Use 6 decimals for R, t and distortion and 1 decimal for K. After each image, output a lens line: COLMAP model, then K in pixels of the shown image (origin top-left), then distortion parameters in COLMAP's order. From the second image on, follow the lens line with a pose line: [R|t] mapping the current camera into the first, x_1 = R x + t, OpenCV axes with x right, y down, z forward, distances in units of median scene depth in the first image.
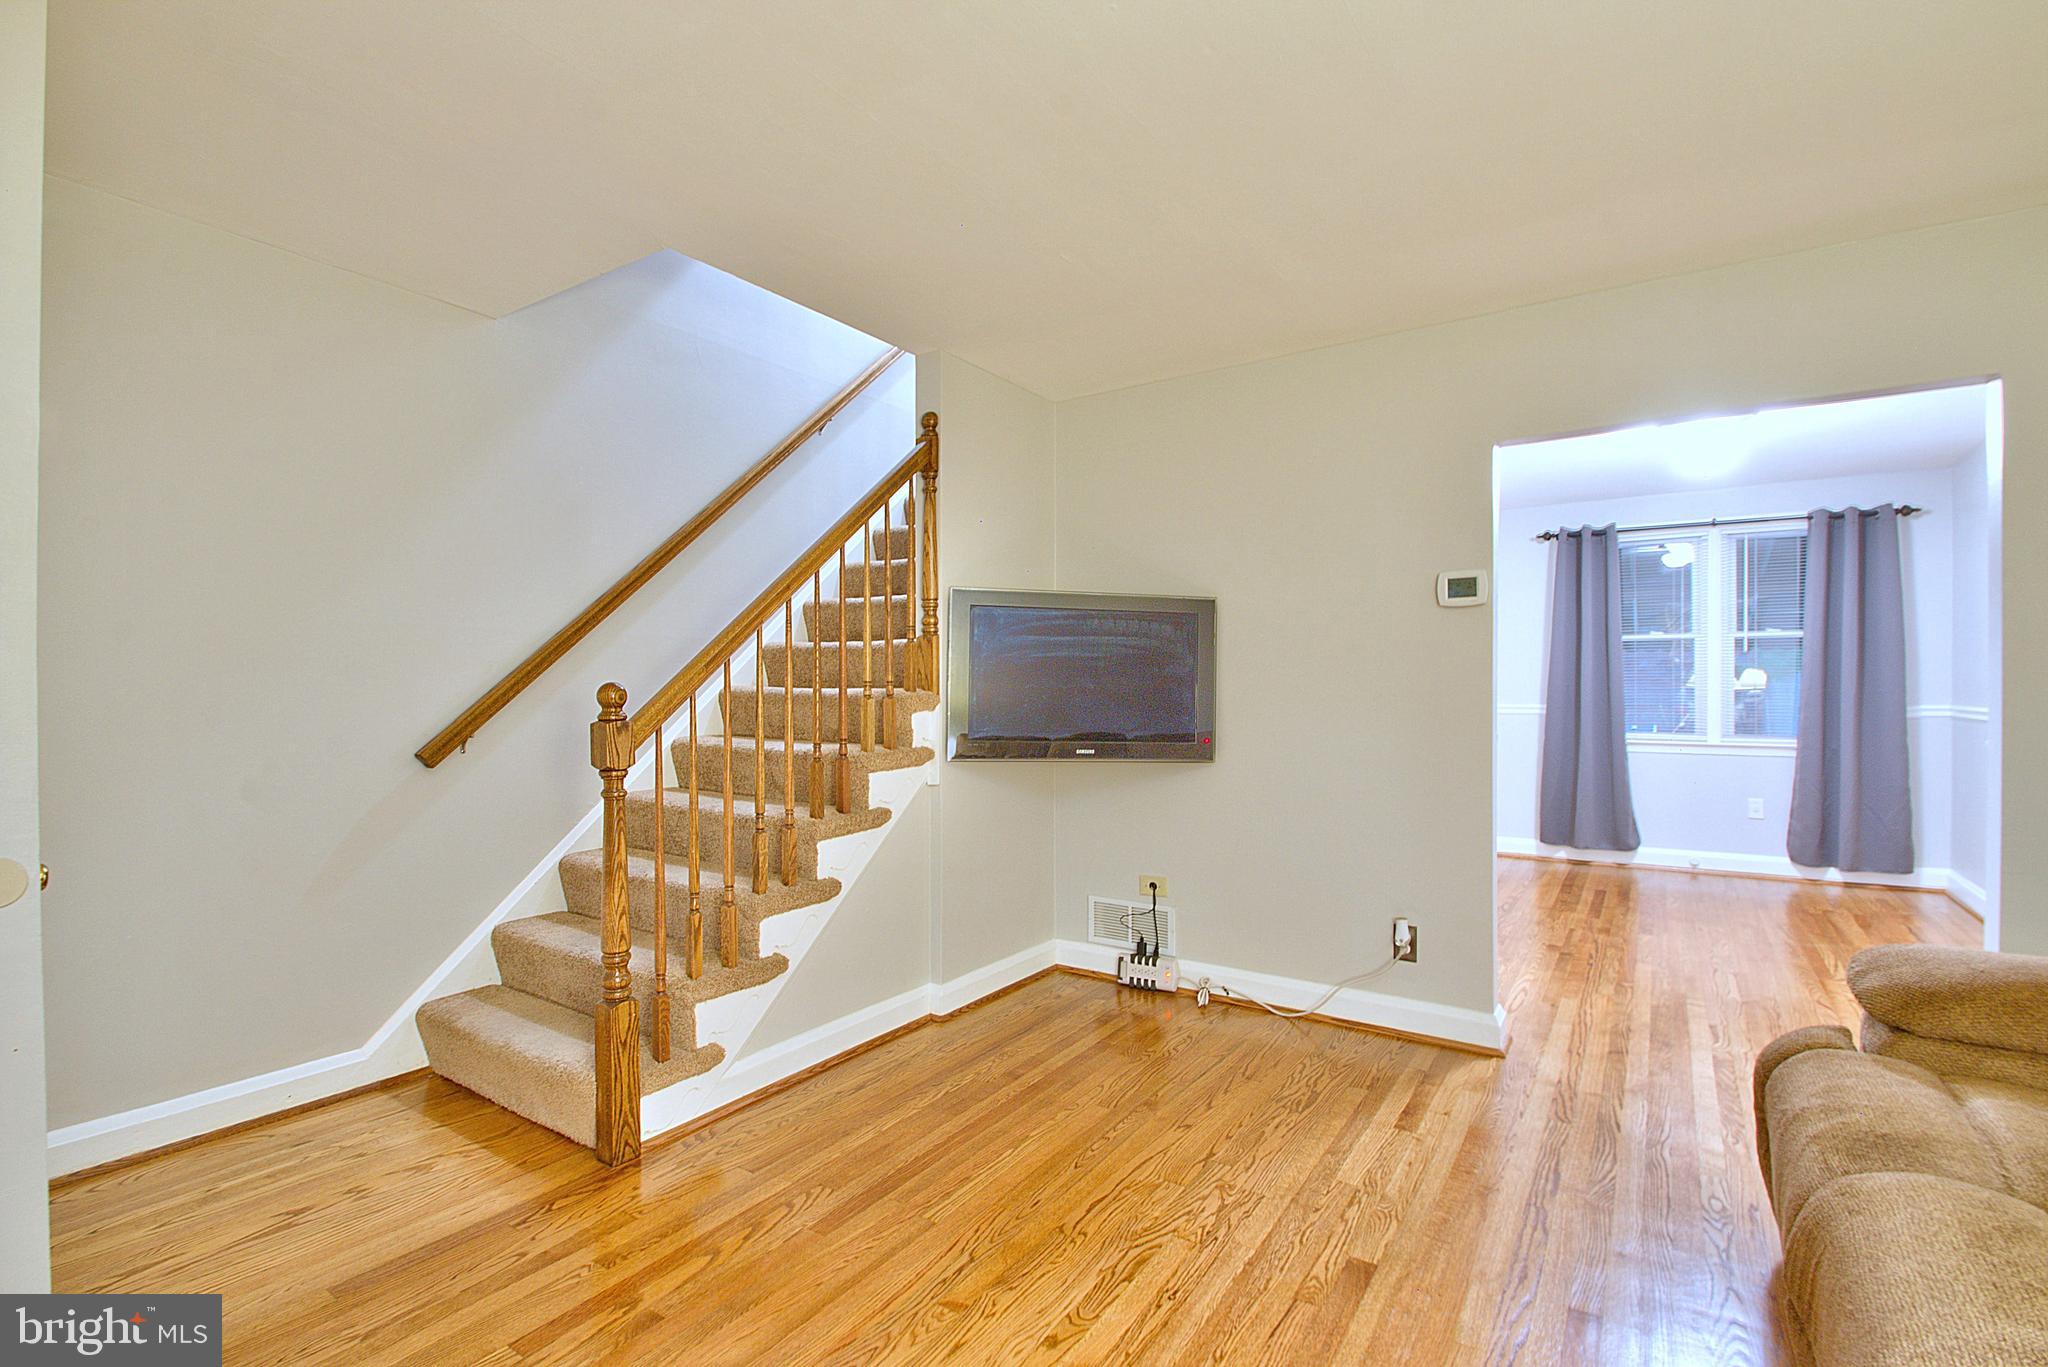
lens RADIAL K [[951.0, 0, 1010.9], [0, 951.0, 681.9], [0, 0, 1]] dist [-0.006789, -0.008116]
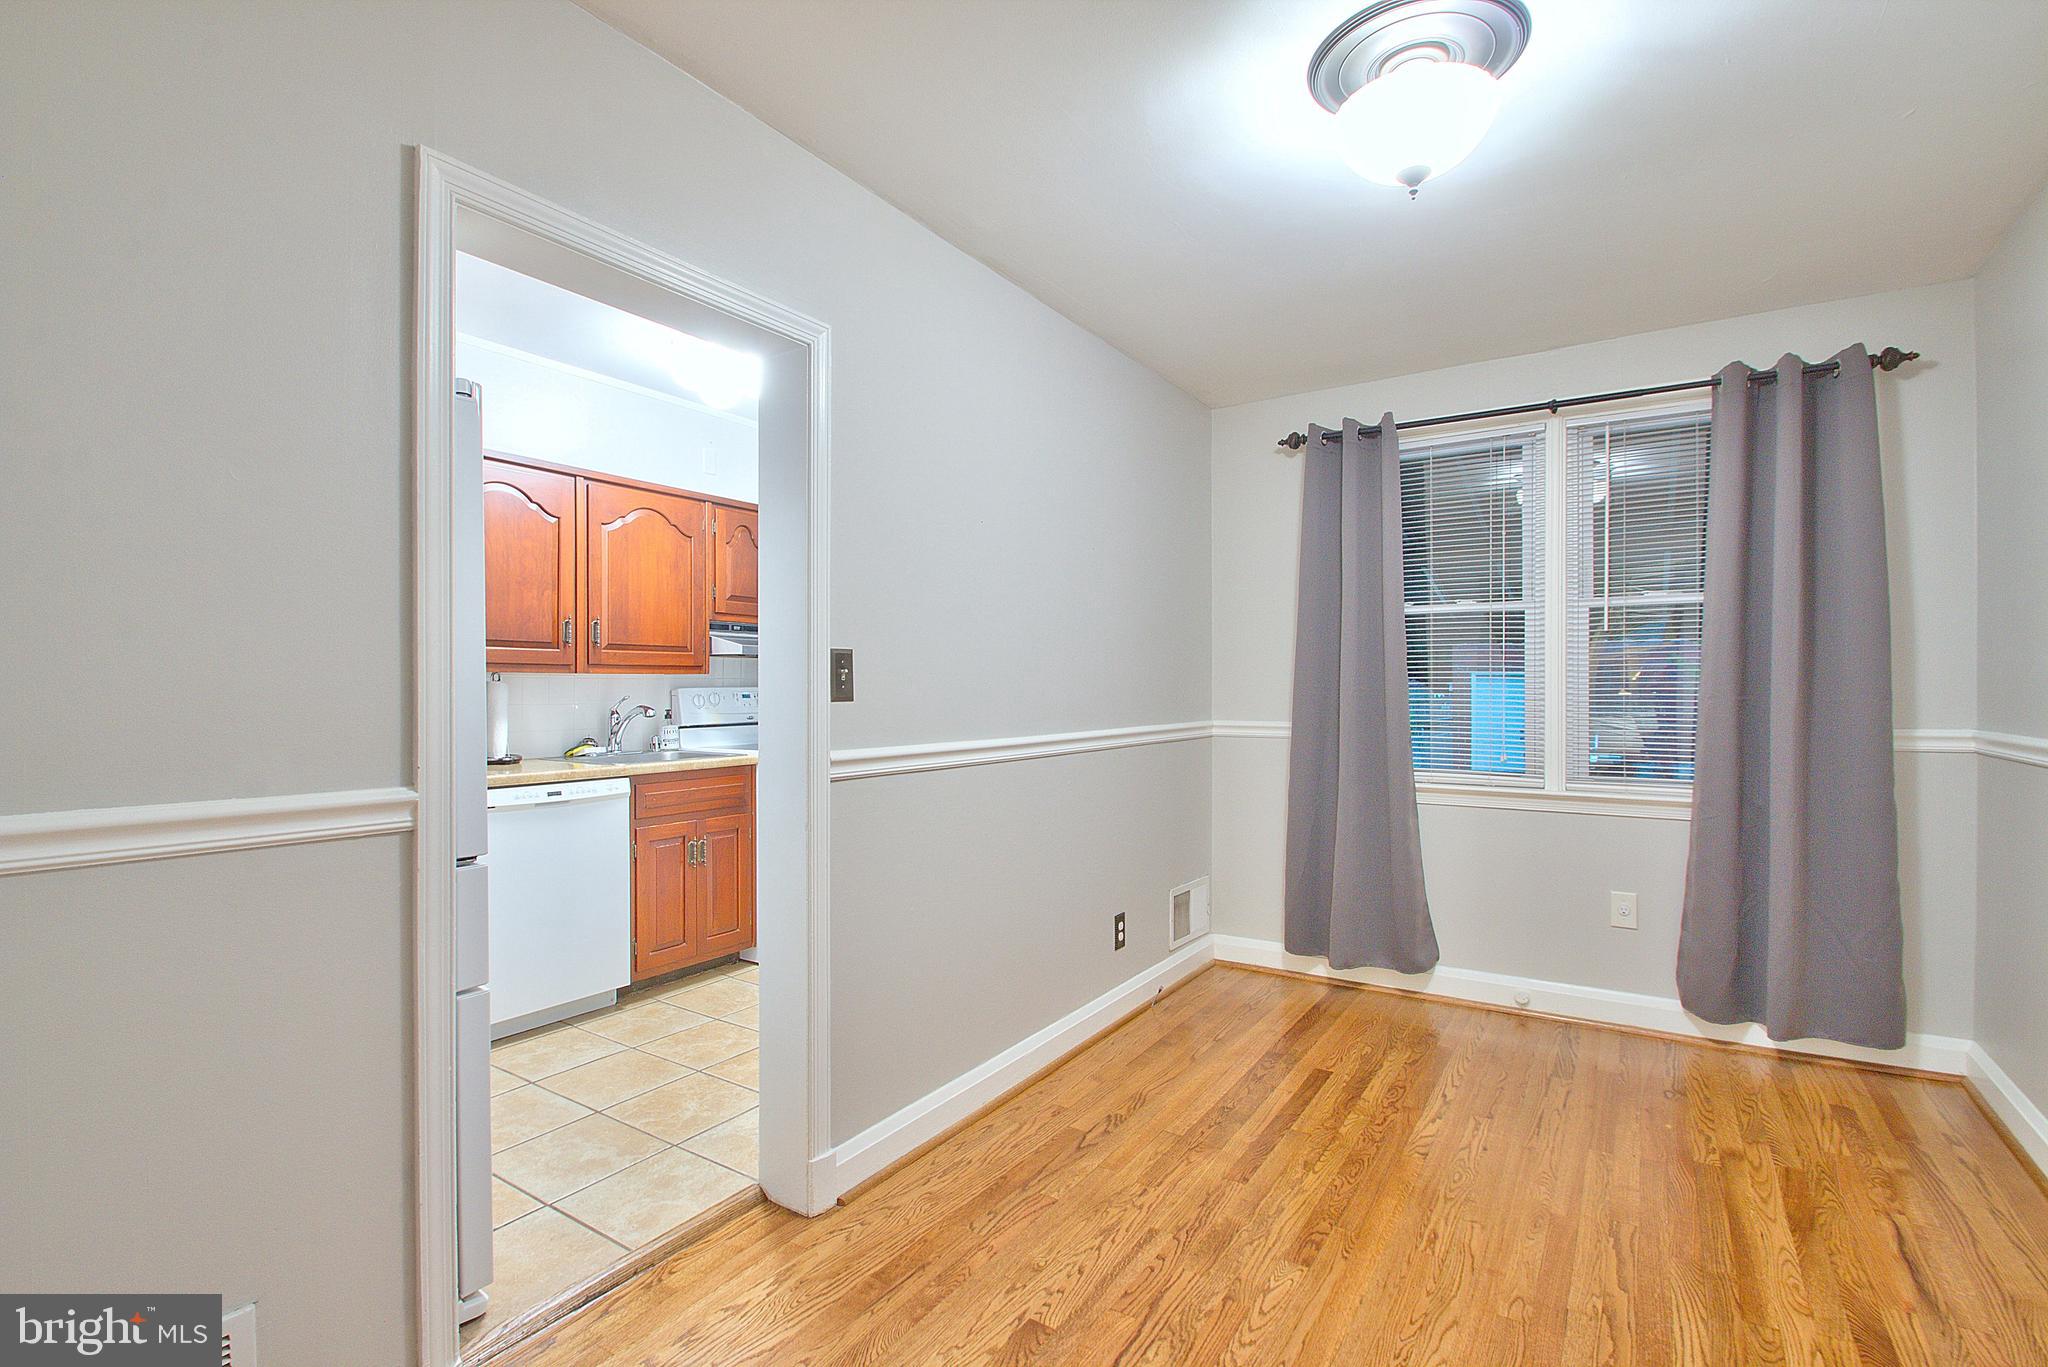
lens RADIAL K [[951.0, 0, 1008.7], [0, 951.0, 686.2], [0, 0, 1]] dist [-0.006789, -0.008116]
pose [[0.999988, 0.004392, 0.002020, 0.427984], [-0.004388, 0.999988, -0.002148, 0.003627], [-0.002029, 0.002139, 0.999996, 0.443656]]
